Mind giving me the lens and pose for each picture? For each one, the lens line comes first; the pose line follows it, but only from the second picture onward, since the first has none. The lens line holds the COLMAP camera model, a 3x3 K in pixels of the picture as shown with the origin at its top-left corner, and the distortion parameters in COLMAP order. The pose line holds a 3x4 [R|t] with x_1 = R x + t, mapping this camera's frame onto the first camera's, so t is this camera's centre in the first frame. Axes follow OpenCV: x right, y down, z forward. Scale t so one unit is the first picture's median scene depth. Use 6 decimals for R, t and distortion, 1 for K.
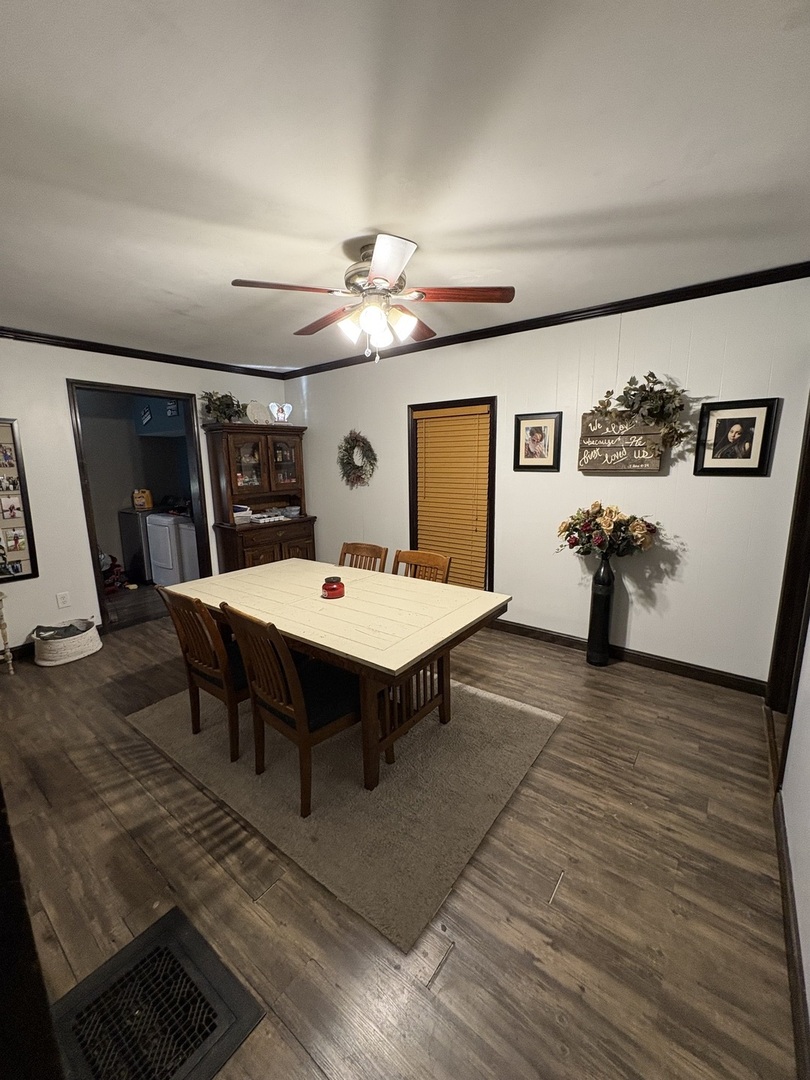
lens RADIAL K [[432.6, 0, 404.0], [0, 432.6, 539.5], [0, 0, 1]] dist [-0.001376, 0.000602]
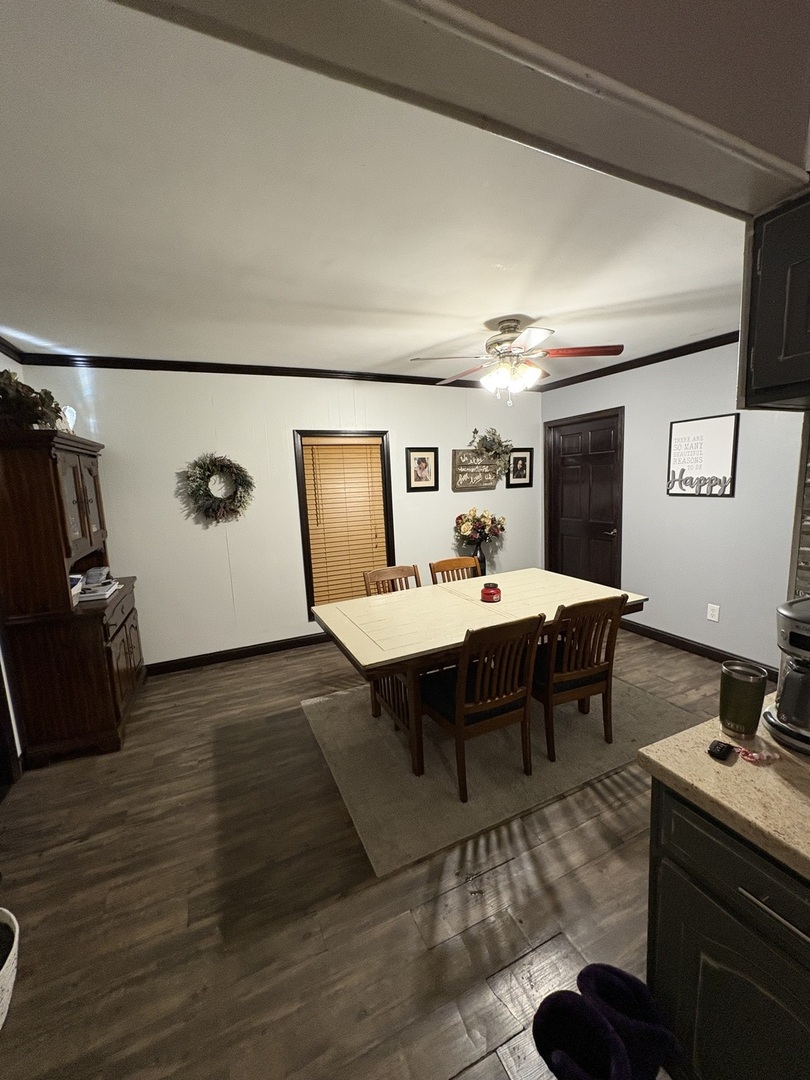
lens RADIAL K [[432.6, 0, 404.0], [0, 432.6, 539.5], [0, 0, 1]] dist [-0.001376, 0.000602]
pose [[0.464192, -0.132980, 0.875695, -1.001785], [0.195330, 0.979694, 0.045231, -0.097916], [-0.863928, 0.150054, 0.480741, 0.507219]]
